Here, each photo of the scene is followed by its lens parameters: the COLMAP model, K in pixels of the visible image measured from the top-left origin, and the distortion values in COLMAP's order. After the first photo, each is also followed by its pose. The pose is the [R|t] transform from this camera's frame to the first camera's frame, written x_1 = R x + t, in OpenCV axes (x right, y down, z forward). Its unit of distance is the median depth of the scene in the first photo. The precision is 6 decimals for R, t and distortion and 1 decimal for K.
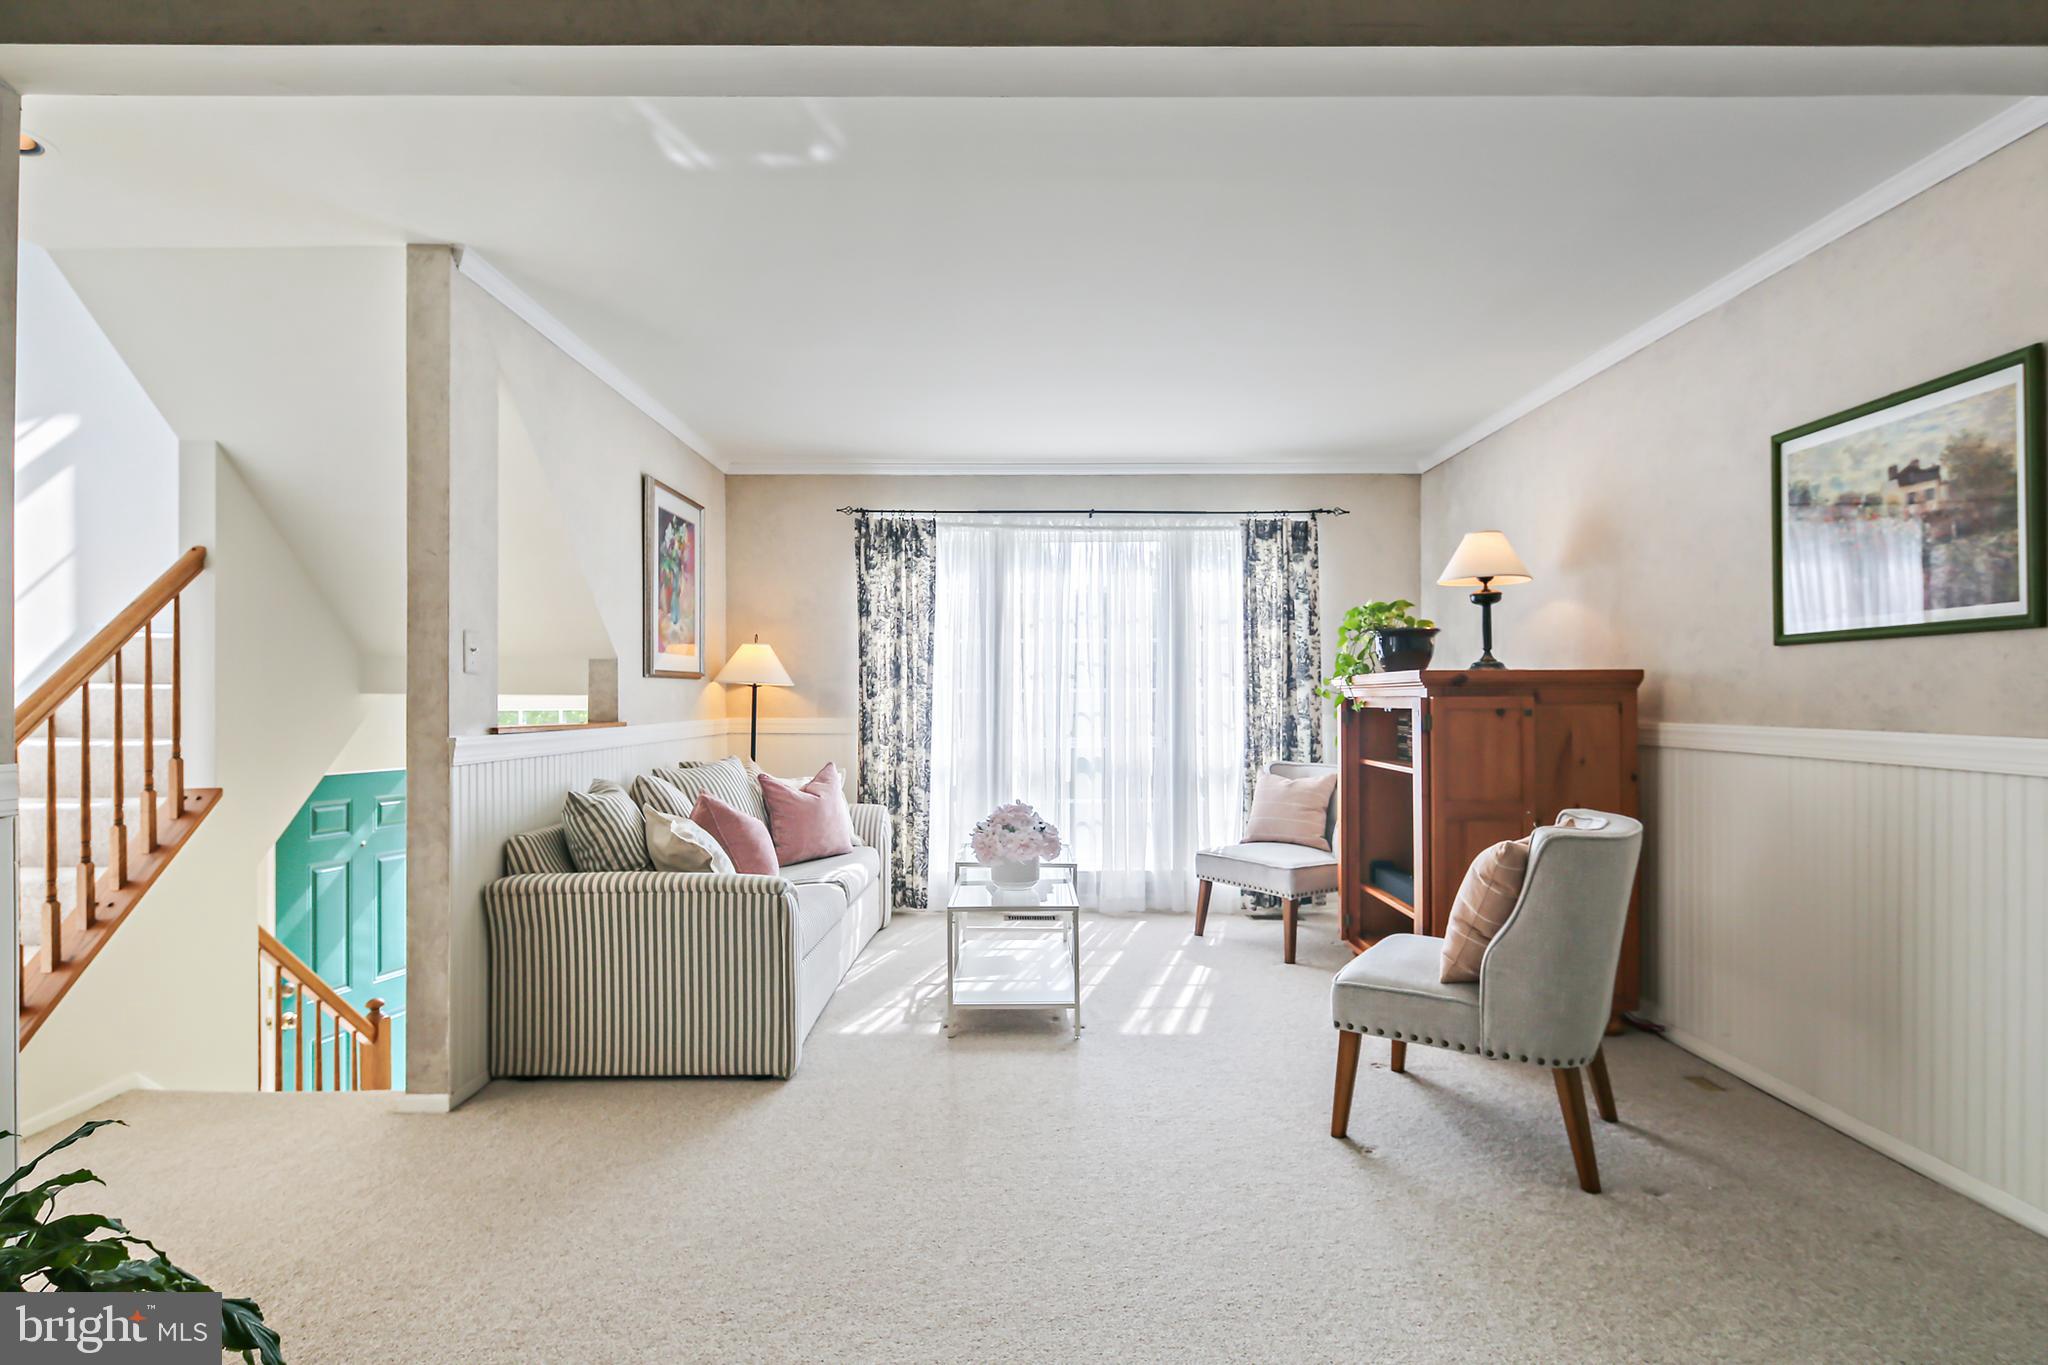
lens RADIAL K [[997.8, 0, 1024.0], [0, 997.8, 682.5], [0, 0, 1]] dist [0.021304, -0.000079]
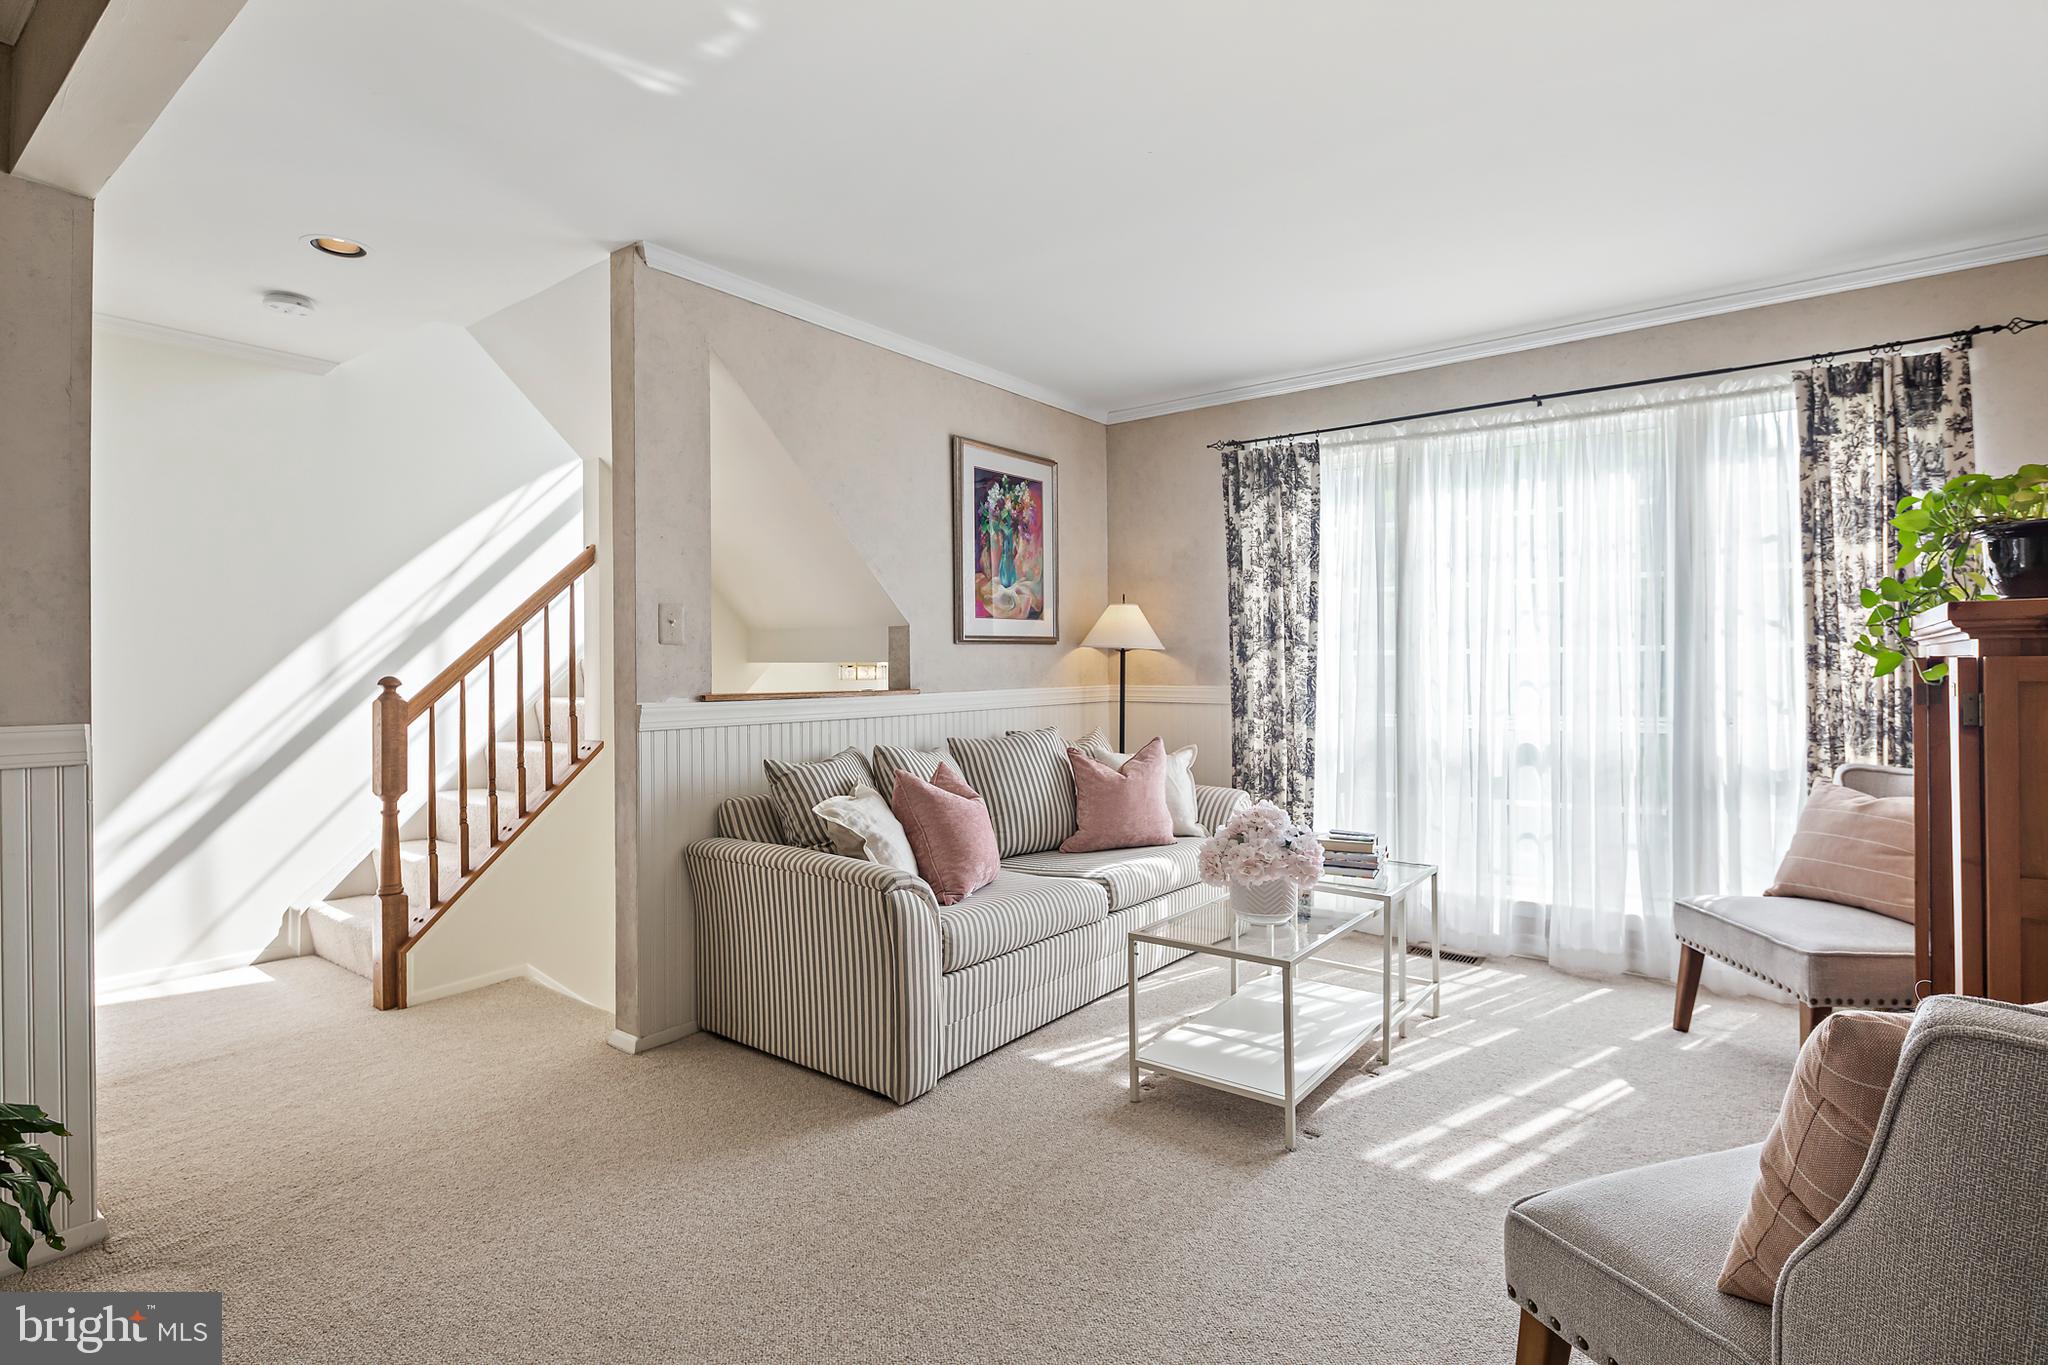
lens RADIAL K [[1005.8, 0, 1026.6], [0, 1005.8, 651.9], [0, 0, 1]] dist [0.019034, -0.000401]
pose [[0.797450, -0.012852, -0.603249, 0.215674], [0.016925, 0.999856, 0.001072, 0.002429], [0.603148, -0.011065, 0.797553, 0.207226]]
